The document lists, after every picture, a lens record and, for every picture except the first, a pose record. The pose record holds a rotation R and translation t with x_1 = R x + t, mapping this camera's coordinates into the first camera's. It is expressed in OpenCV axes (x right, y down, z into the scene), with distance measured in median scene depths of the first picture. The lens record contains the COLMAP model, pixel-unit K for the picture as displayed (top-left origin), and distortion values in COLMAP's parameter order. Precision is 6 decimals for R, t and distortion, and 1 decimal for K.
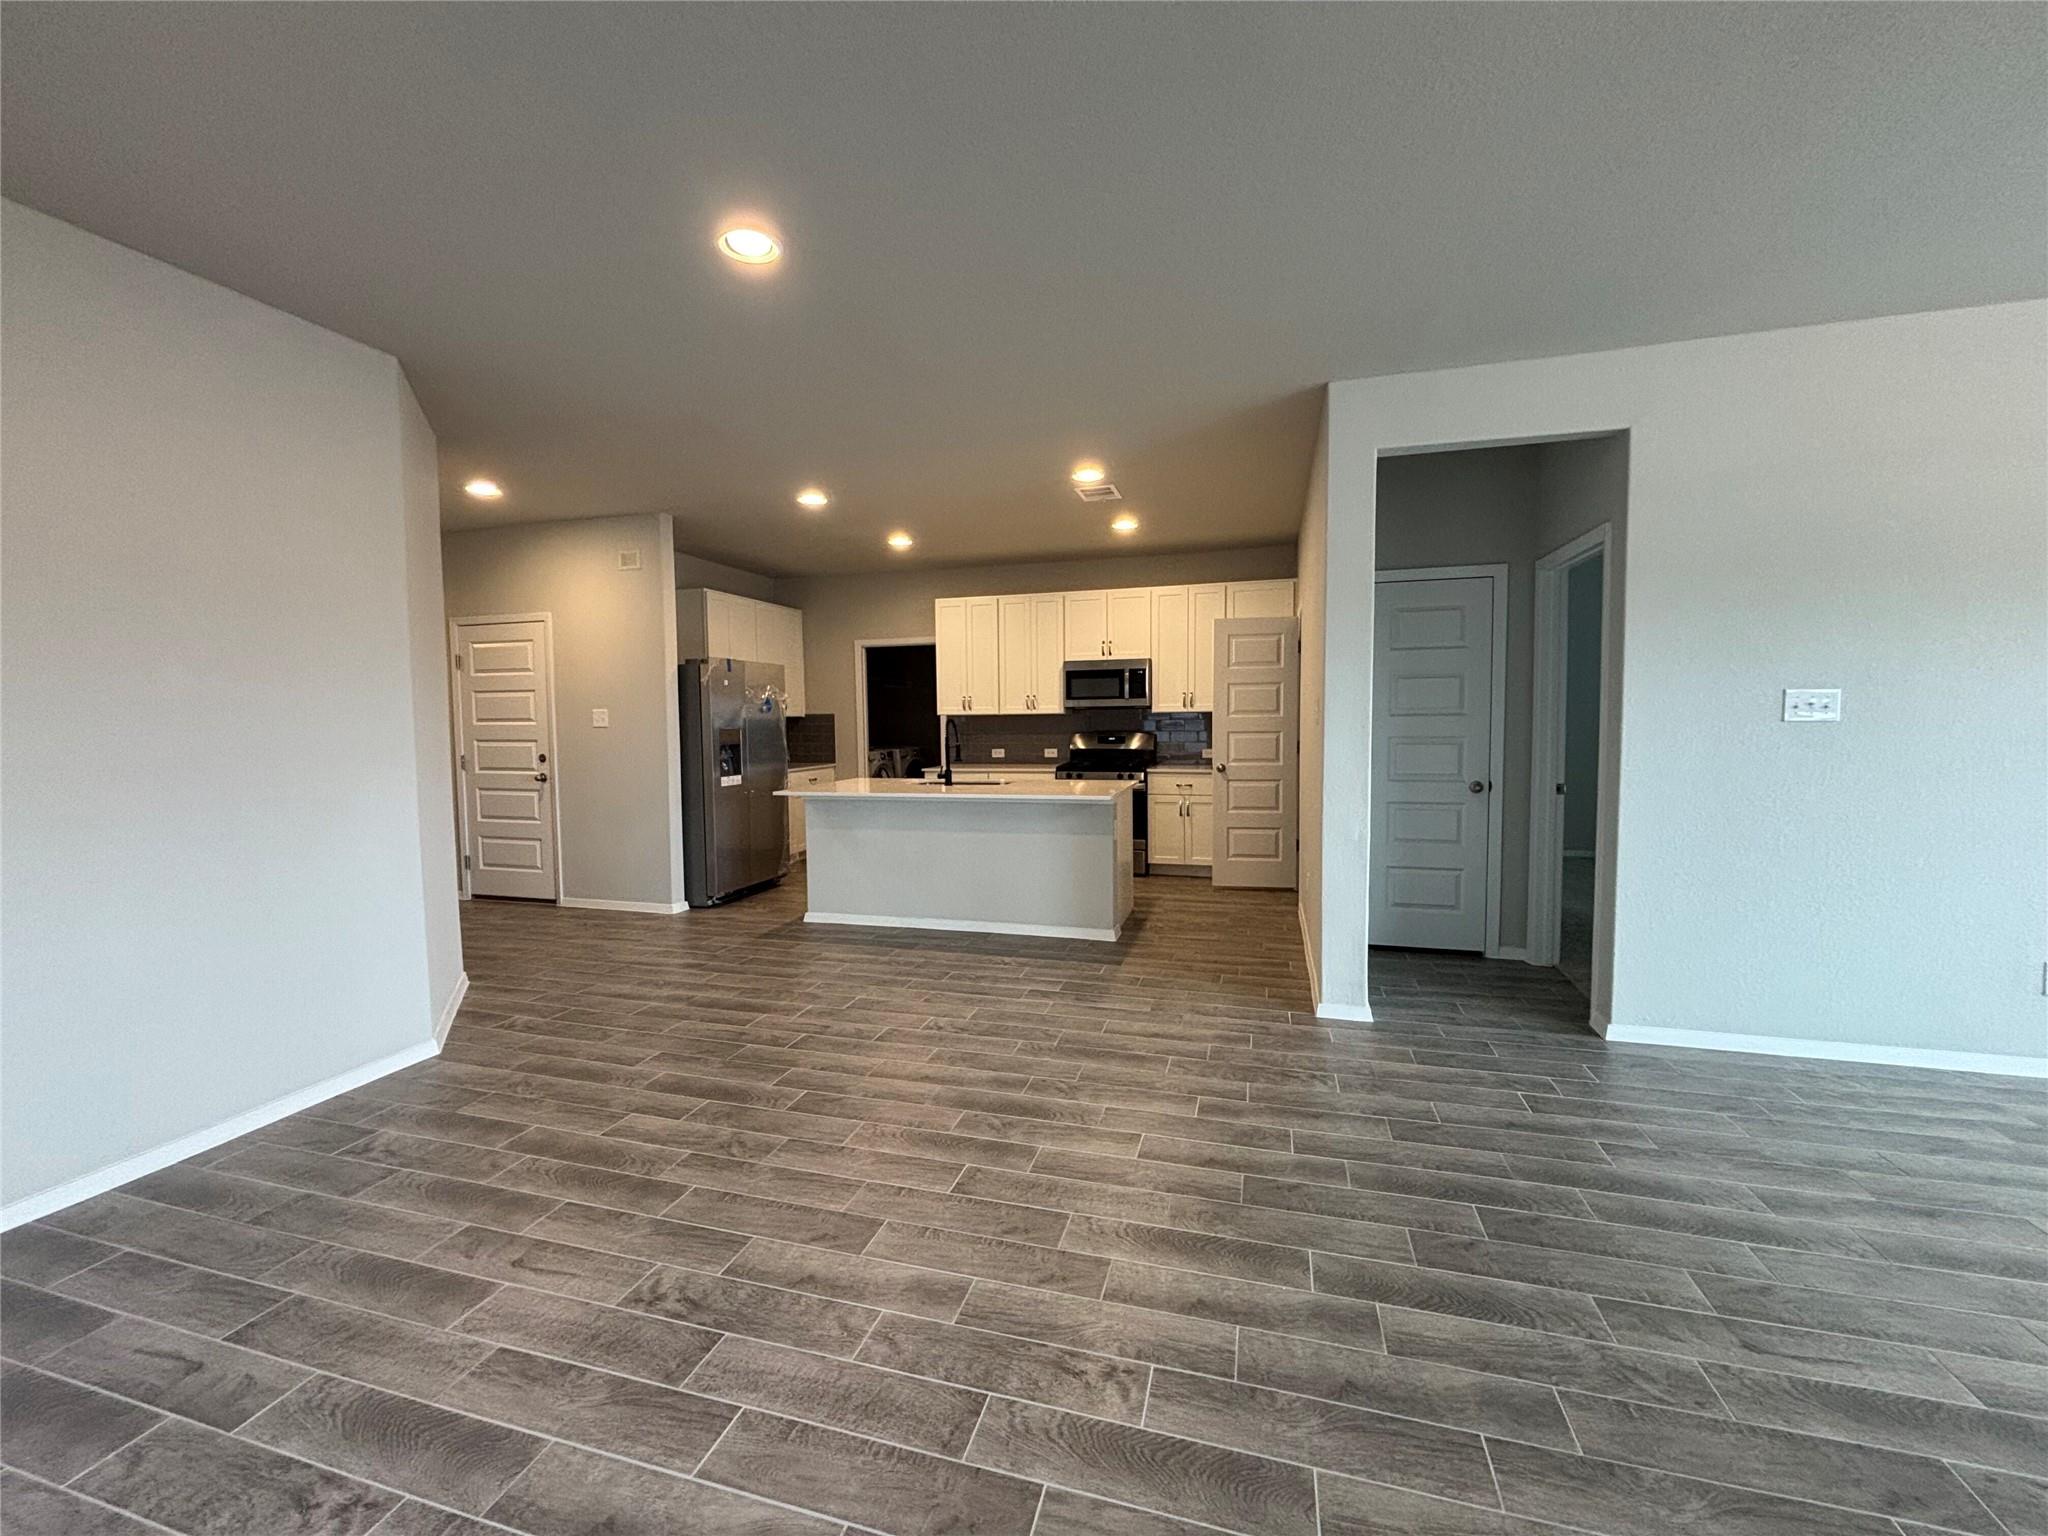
lens RADIAL K [[828.3, 0, 1037.0], [0, 828.3, 761.9], [0, 0, 1]] dist [0.004756, -0.001004]
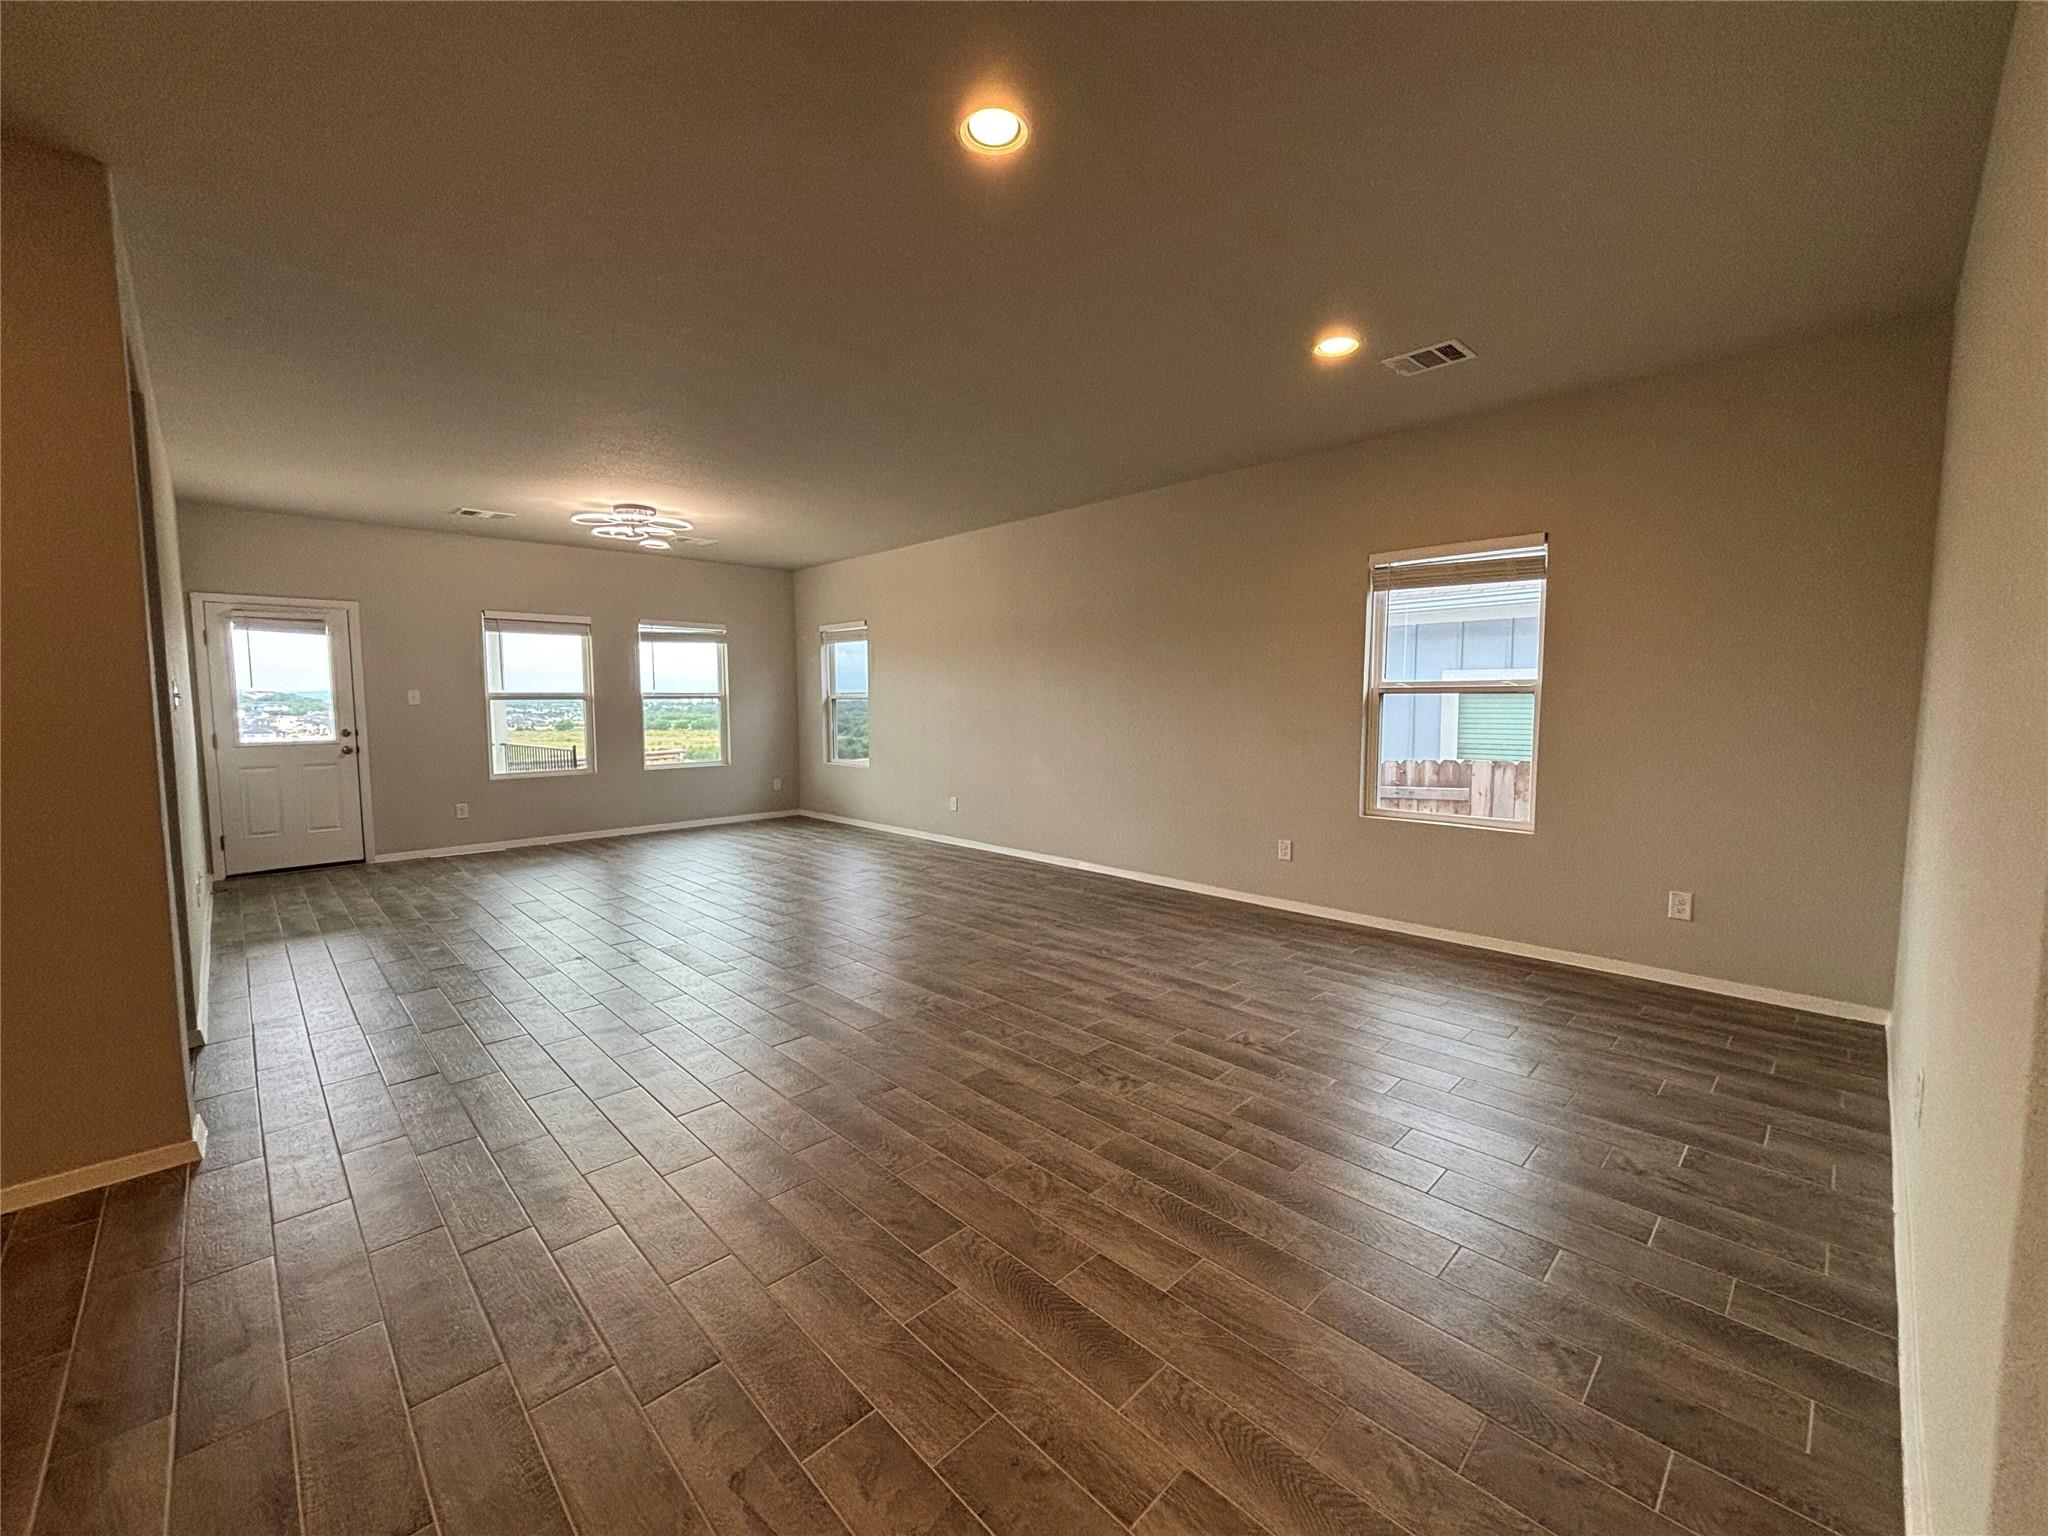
lens RADIAL K [[828.3, 0, 1021.5], [0, 828.3, 765.5], [0, 0, 1]] dist [0.004756, -0.001004]
pose [[-0.861518, -0.024291, 0.507146, -0.598199], [0.047038, 0.990741, 0.127360, -0.059021], [-0.505544, 0.133578, -0.852398, 1.310076]]
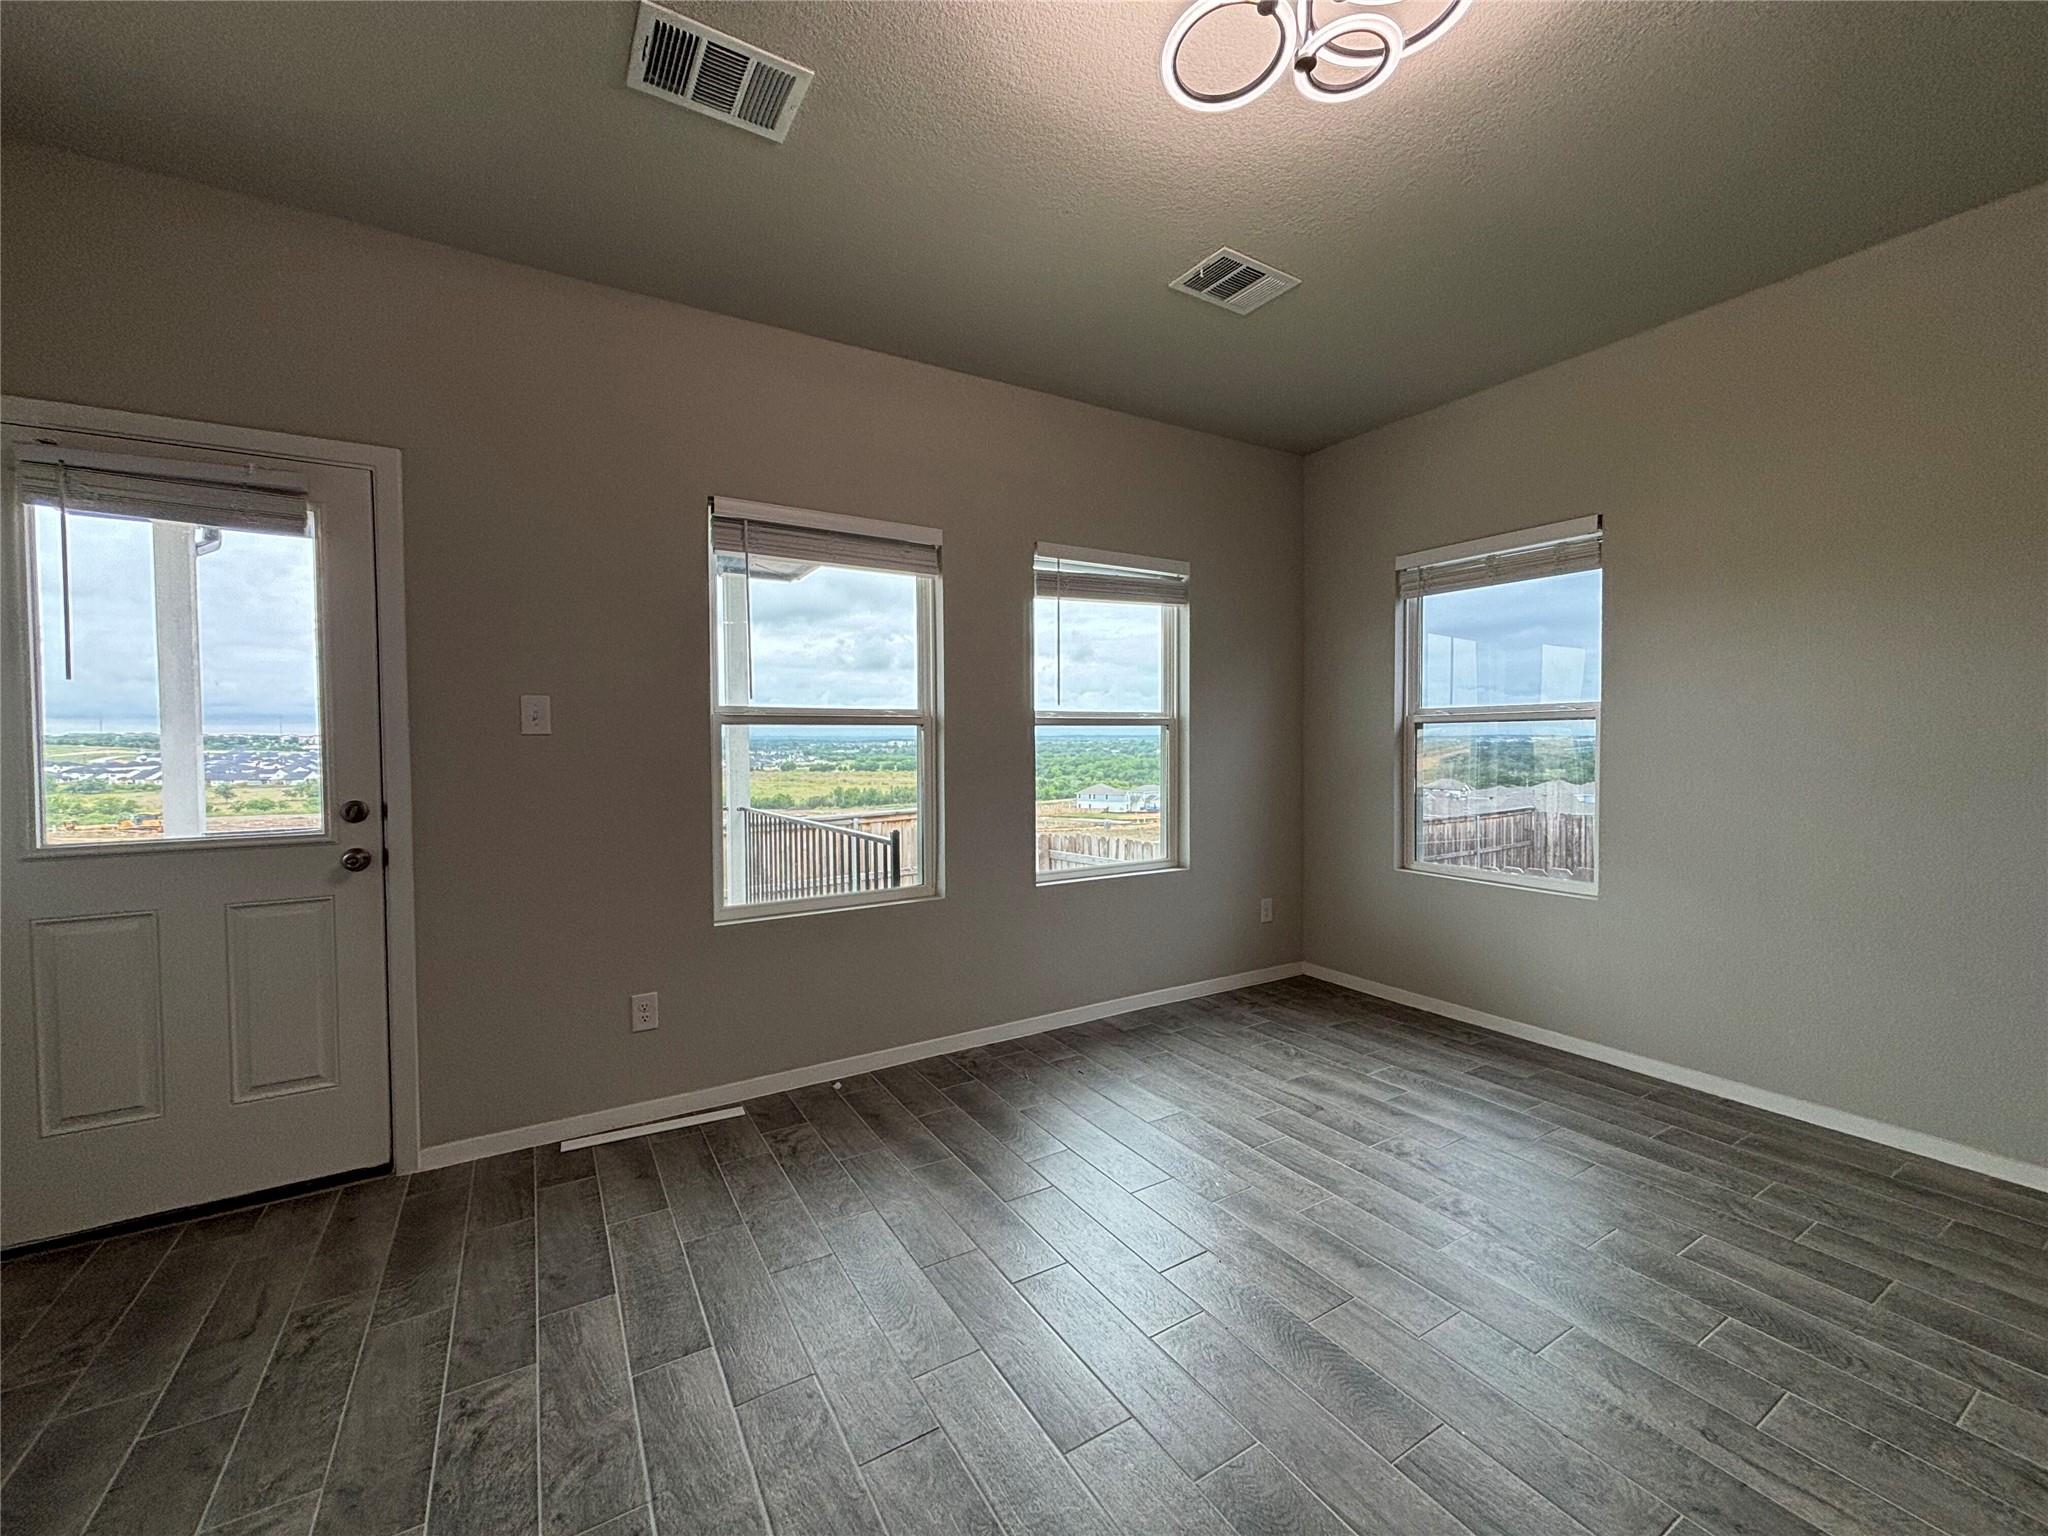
lens RADIAL K [[828.3, 0, 1025.0], [0, 828.3, 772.1], [0, 0, 1]] dist [0.004756, -0.001004]
pose [[-0.726475, -0.007681, 0.687150, 0.924197], [0.058106, 0.995670, 0.072562, -0.009833], [-0.684732, 0.092642, -0.722883, 0.528332]]
